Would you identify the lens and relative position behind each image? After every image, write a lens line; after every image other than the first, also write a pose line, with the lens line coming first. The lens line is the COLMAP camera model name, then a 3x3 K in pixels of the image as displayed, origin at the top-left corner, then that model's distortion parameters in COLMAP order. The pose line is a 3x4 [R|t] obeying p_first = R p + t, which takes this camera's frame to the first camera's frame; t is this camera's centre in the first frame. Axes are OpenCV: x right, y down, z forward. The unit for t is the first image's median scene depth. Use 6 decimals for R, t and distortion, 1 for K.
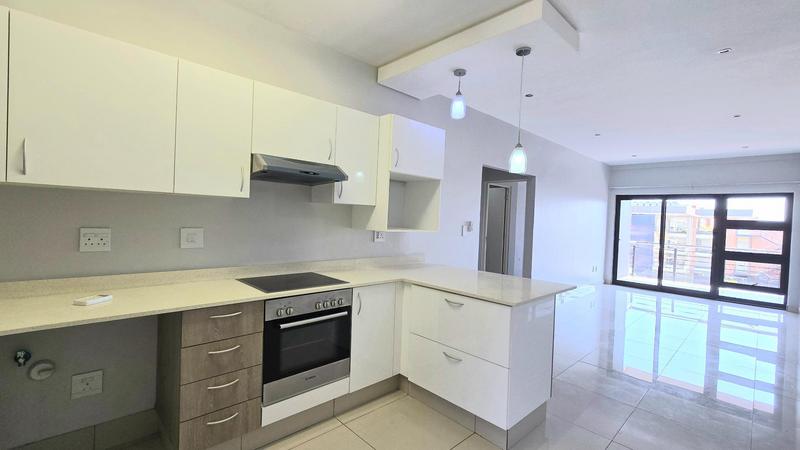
lens RADIAL K [[347.0, 0, 400.0], [0, 347.0, 225.0], [0, 0, 1]] dist [-0.000081, 0.000168]
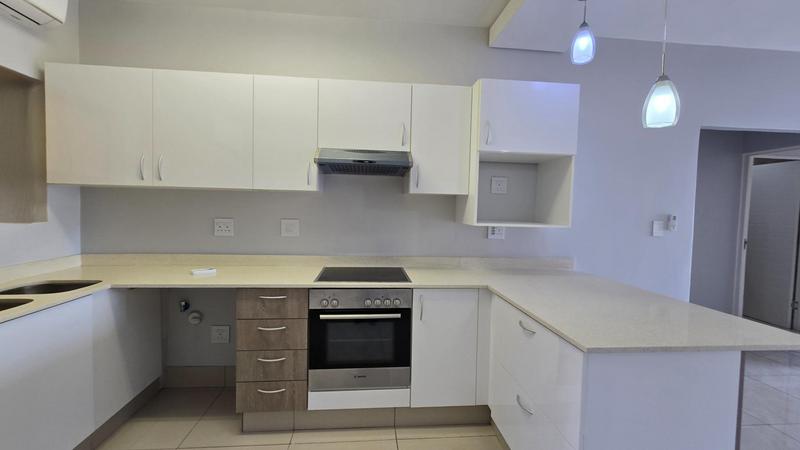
lens RADIAL K [[343.4, 0, 400.0], [0, 343.4, 225.0], [0, 0, 1]] dist [0.001034, -0.000075]
pose [[0.786161, 0.009946, -0.617941, 0.369081], [-0.006889, 0.999949, 0.007330, 0.014807], [0.617983, -0.001506, 0.786190, 0.296828]]
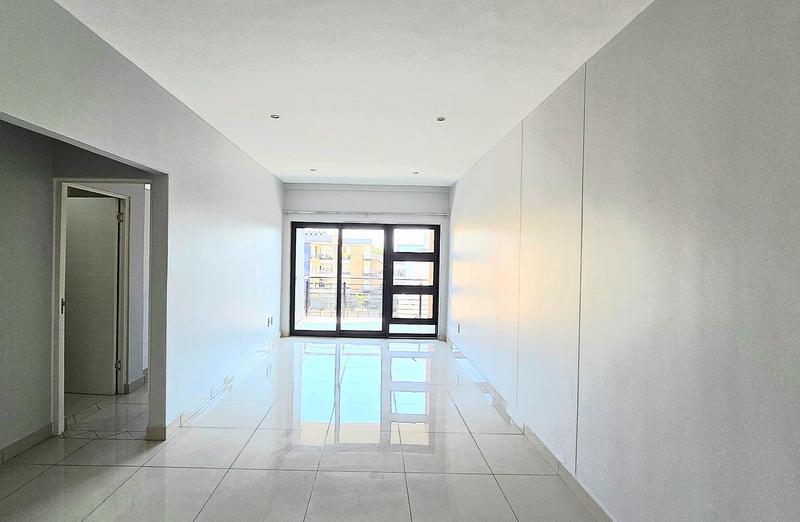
lens RADIAL K [[383.9, 0, 372.4], [0, 383.9, 257.9], [0, 0, 1]] dist [0.000323, 0.000079]
pose [[0.694952, -0.028942, 0.718473, 0.450914], [0.021594, 0.999579, 0.019378, -0.061698], [-0.718731, 0.002048, 0.695285, 0.950166]]
